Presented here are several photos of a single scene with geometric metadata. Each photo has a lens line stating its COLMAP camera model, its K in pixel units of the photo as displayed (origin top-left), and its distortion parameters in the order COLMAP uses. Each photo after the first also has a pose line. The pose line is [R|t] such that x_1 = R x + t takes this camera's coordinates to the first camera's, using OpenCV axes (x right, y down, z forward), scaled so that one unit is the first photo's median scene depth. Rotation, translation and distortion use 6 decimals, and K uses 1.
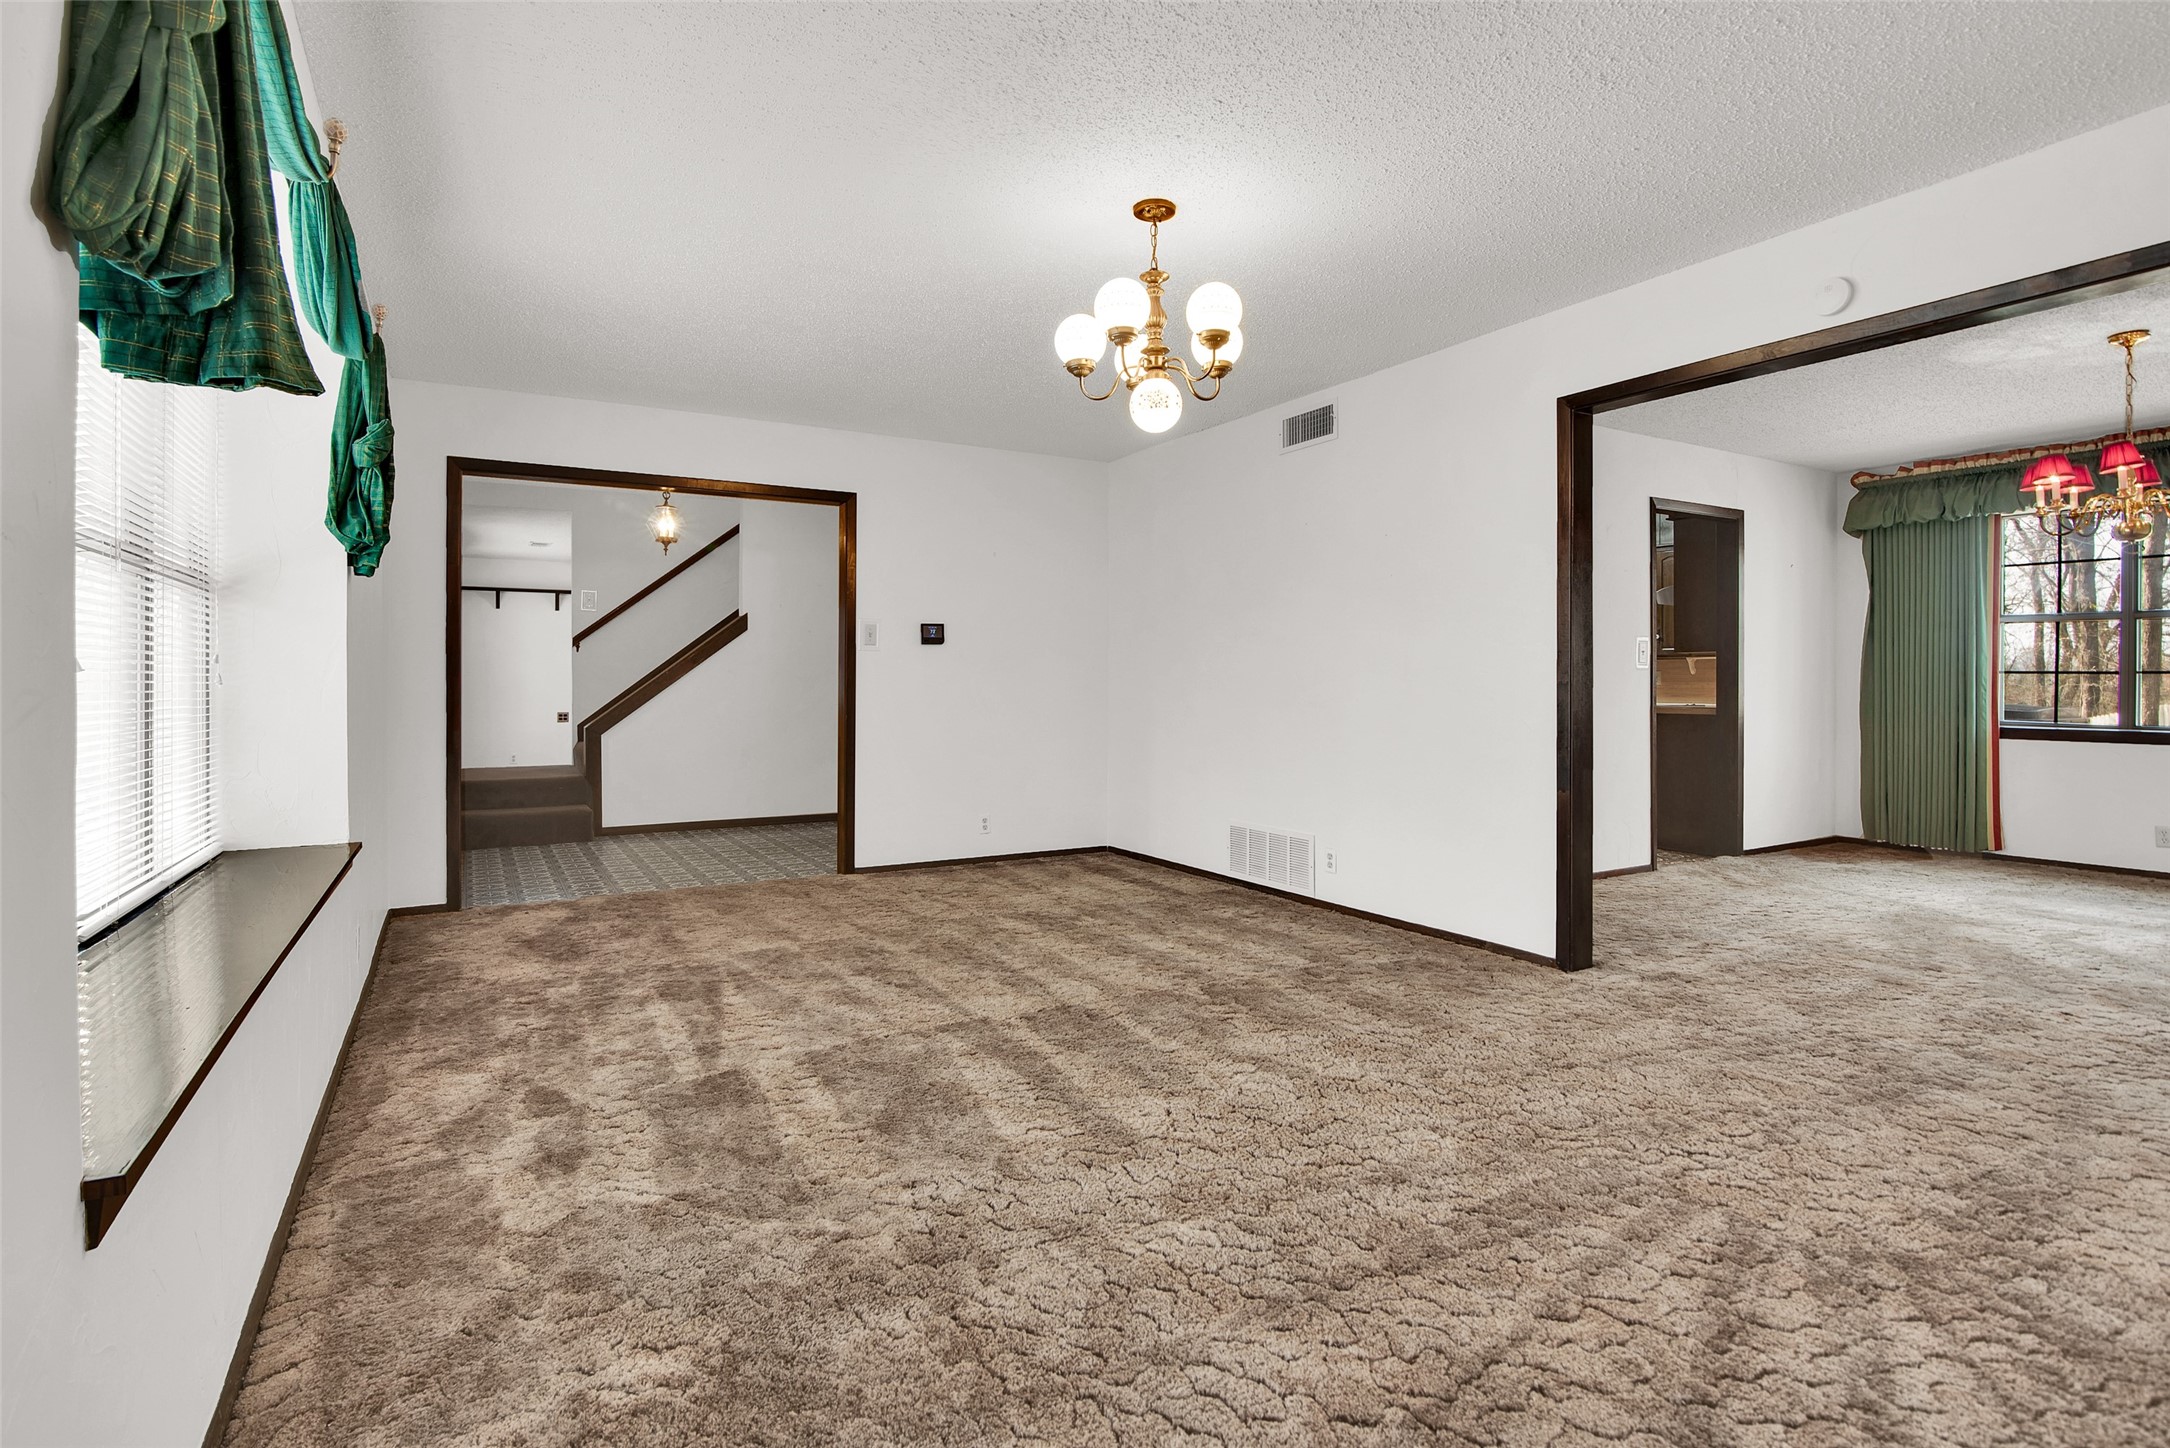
lens RADIAL K [[1017.2, 0, 1047.0], [0, 1017.2, 701.6], [0, 0, 1]] dist [-0.025849, 0.001117]
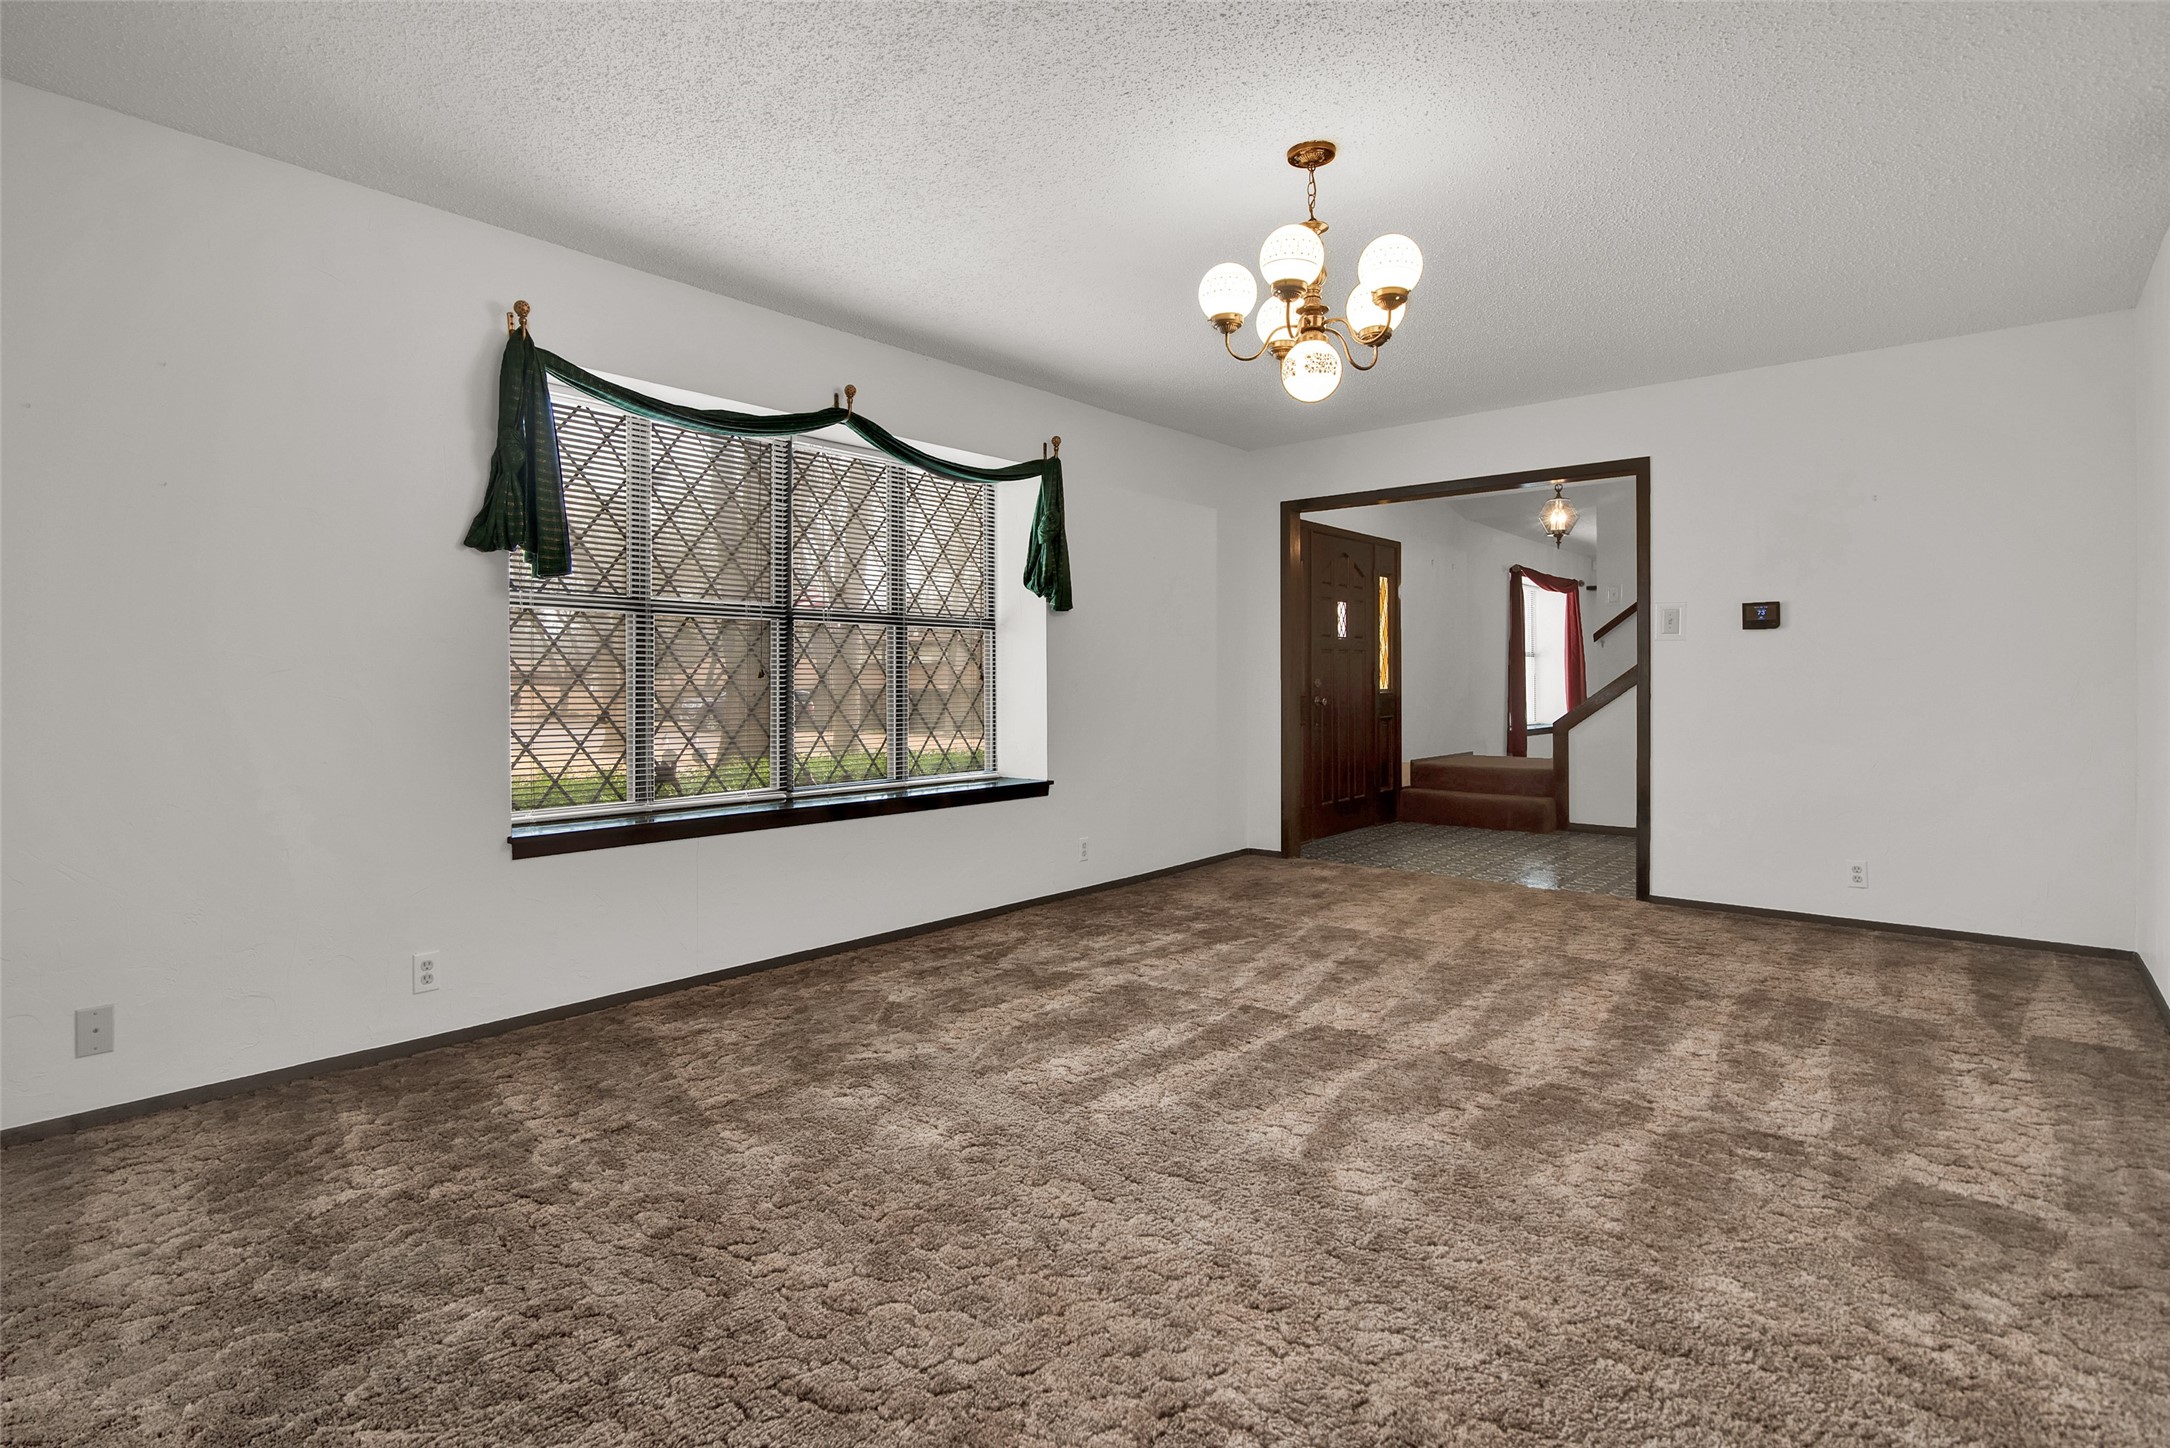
lens RADIAL K [[1017.2, 0, 1047.0], [0, 1017.2, 701.6], [0, 0, 1]] dist [-0.025849, 0.001117]
pose [[0.350969, 0.019349, -0.936187, 0.749489], [-0.014034, 0.999783, 0.015402, -0.009179], [0.936282, 0.007733, 0.351164, 0.403222]]
